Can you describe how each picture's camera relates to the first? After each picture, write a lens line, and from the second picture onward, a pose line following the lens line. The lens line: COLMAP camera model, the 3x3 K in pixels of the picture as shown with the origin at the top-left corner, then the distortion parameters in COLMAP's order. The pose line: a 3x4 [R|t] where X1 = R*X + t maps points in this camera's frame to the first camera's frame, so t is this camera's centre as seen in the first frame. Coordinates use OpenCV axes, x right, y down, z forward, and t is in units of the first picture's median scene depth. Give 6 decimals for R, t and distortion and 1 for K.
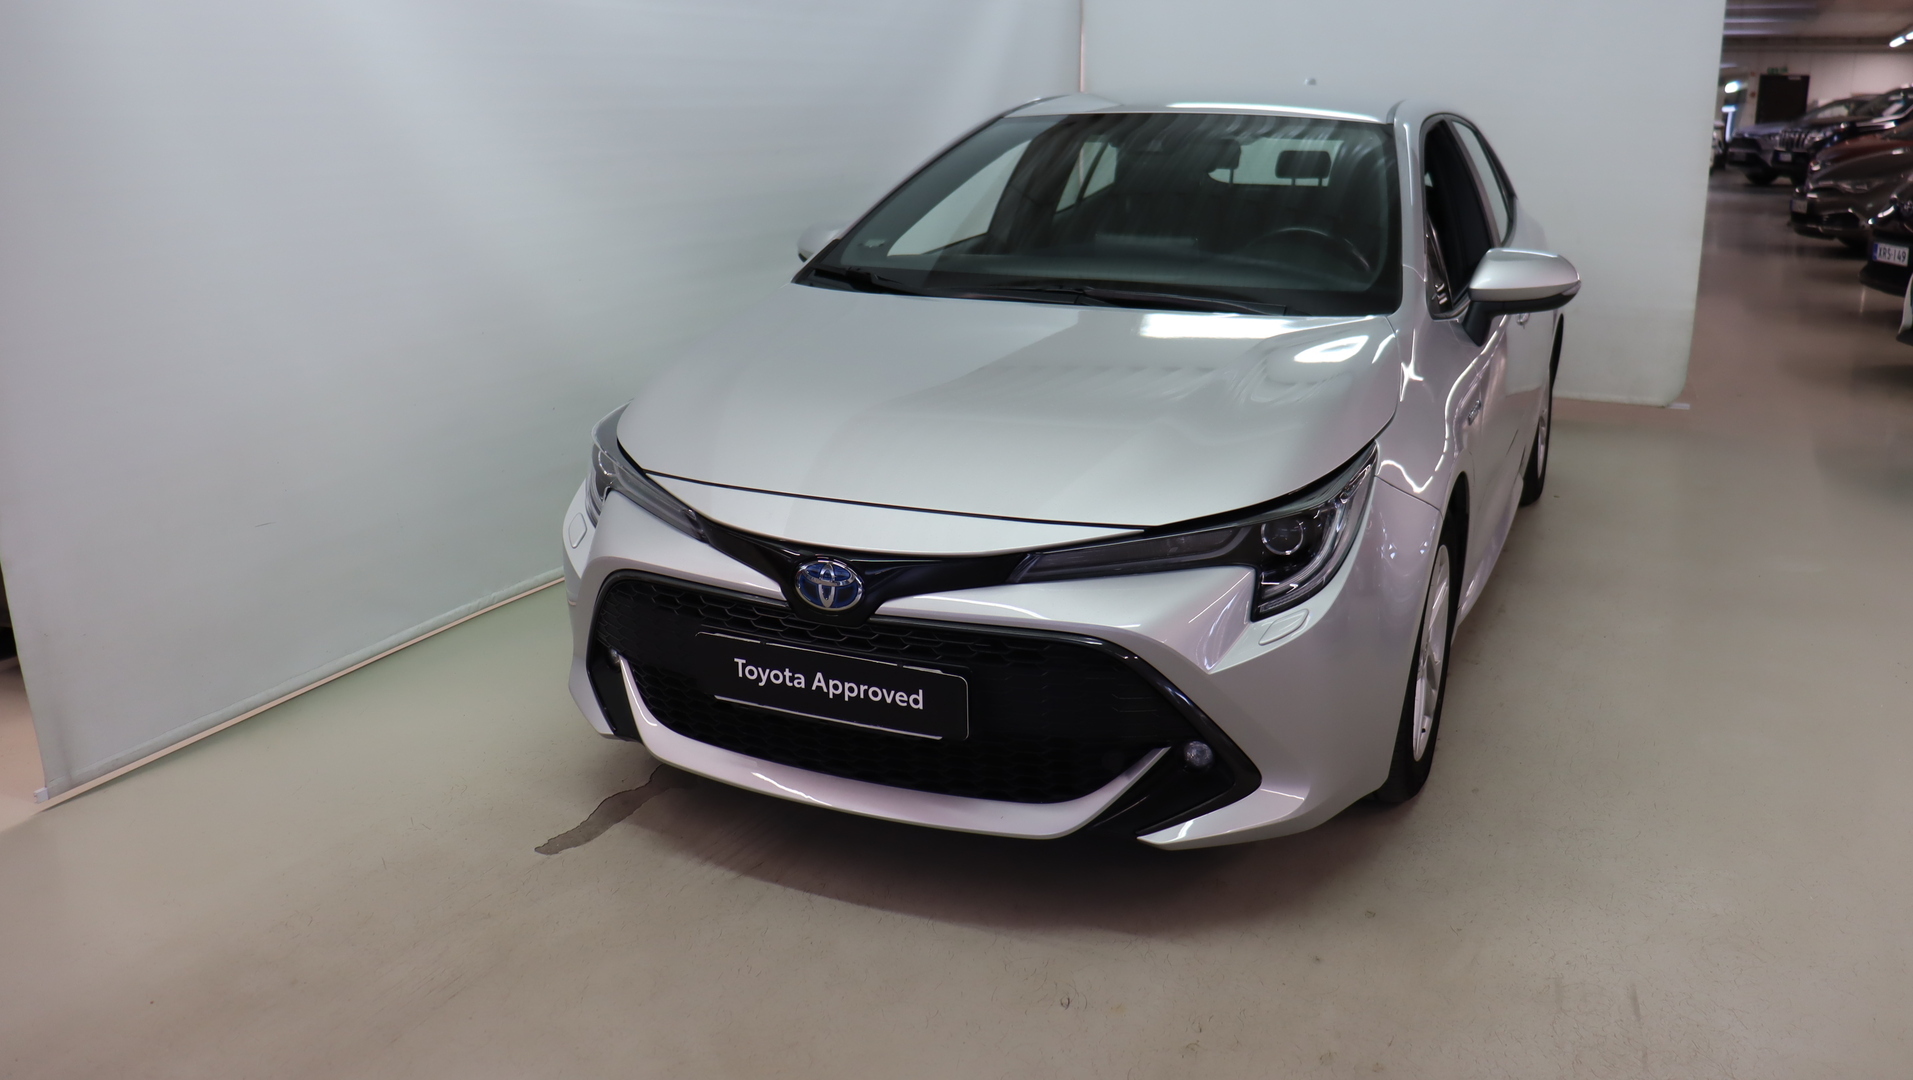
lens RADIAL K [[1591.2, 0, 961.3], [0, 1591.2, 451.2], [0, 0, 1]] dist [-0.125444, 0.001156]
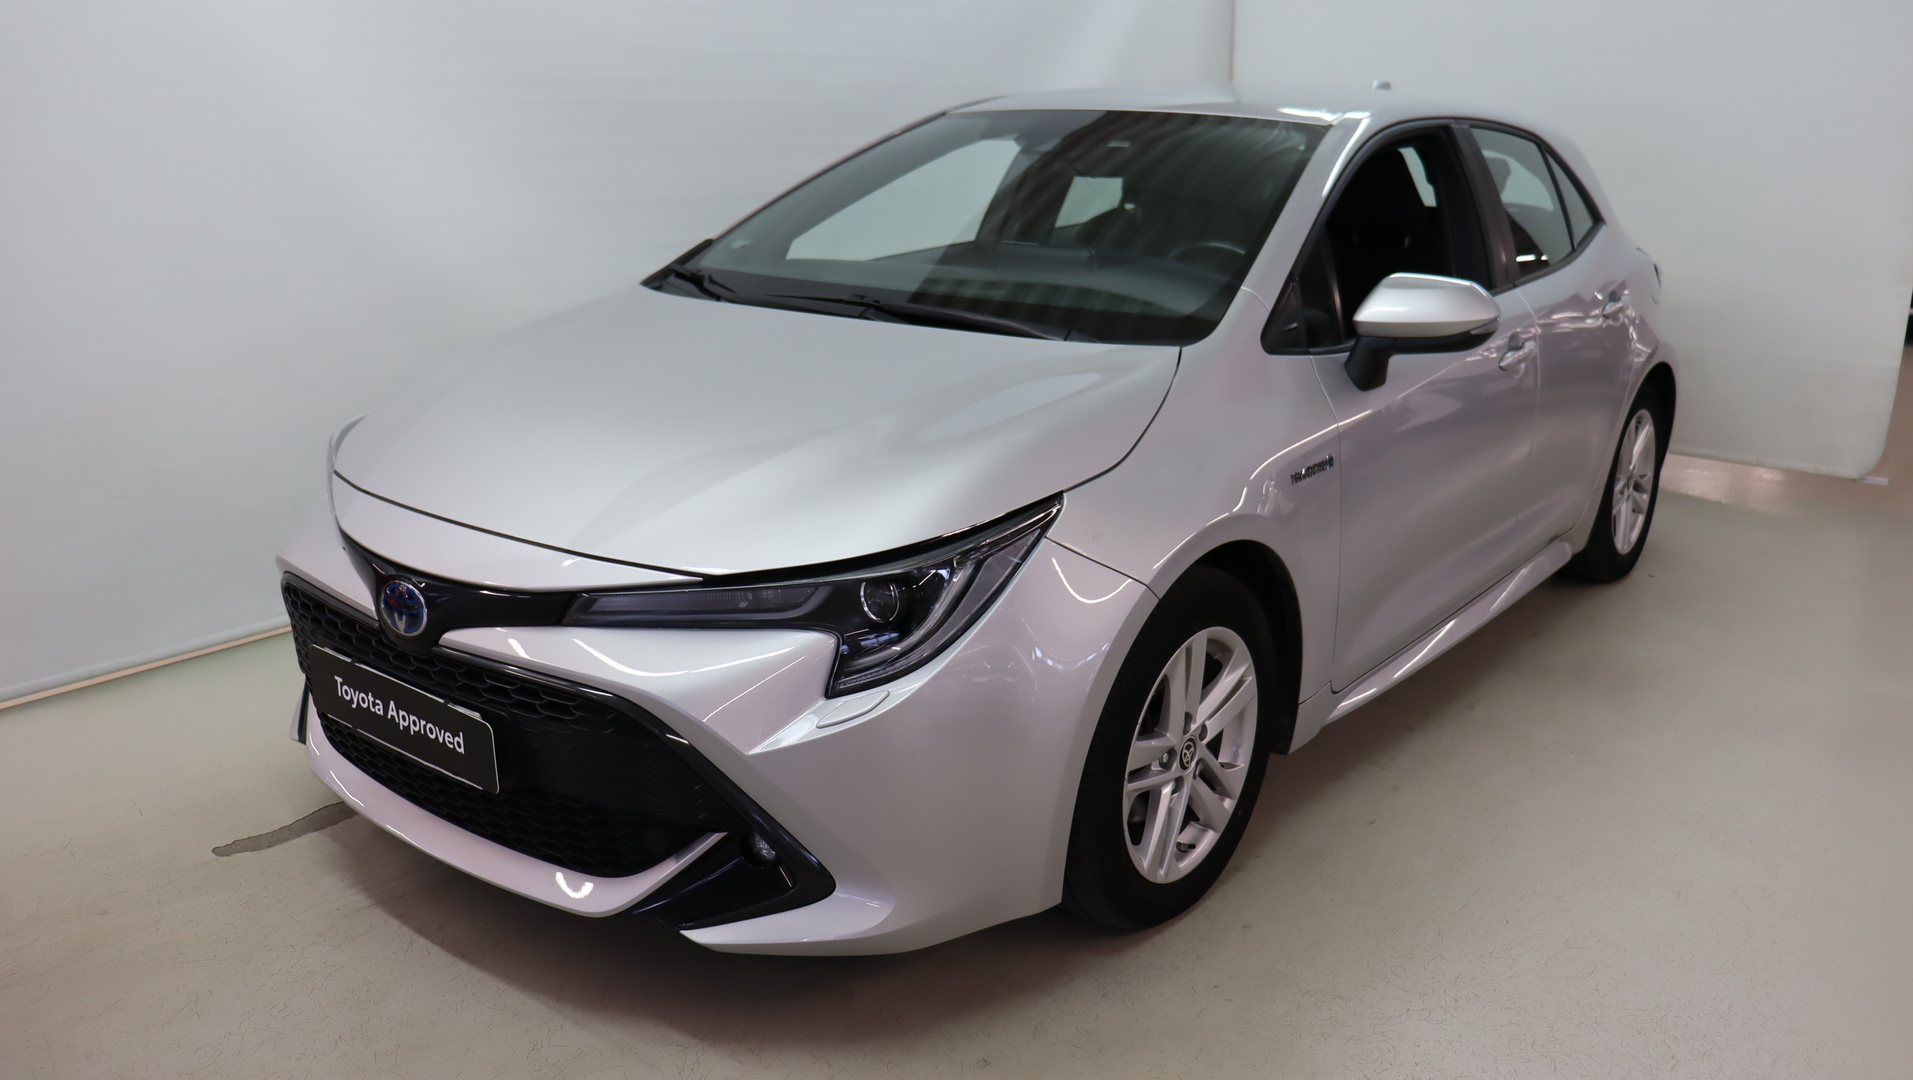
lens RADIAL K [[1591.2, 0, 961.3], [0, 1591.2, 451.2], [0, 0, 1]] dist [-0.125444, 0.001156]
pose [[0.970197, 0.064969, -0.233444, 0.435267], [-0.067017, 0.997751, -0.000845, -0.027278], [0.232864, 0.016465, 0.972370, 0.189214]]
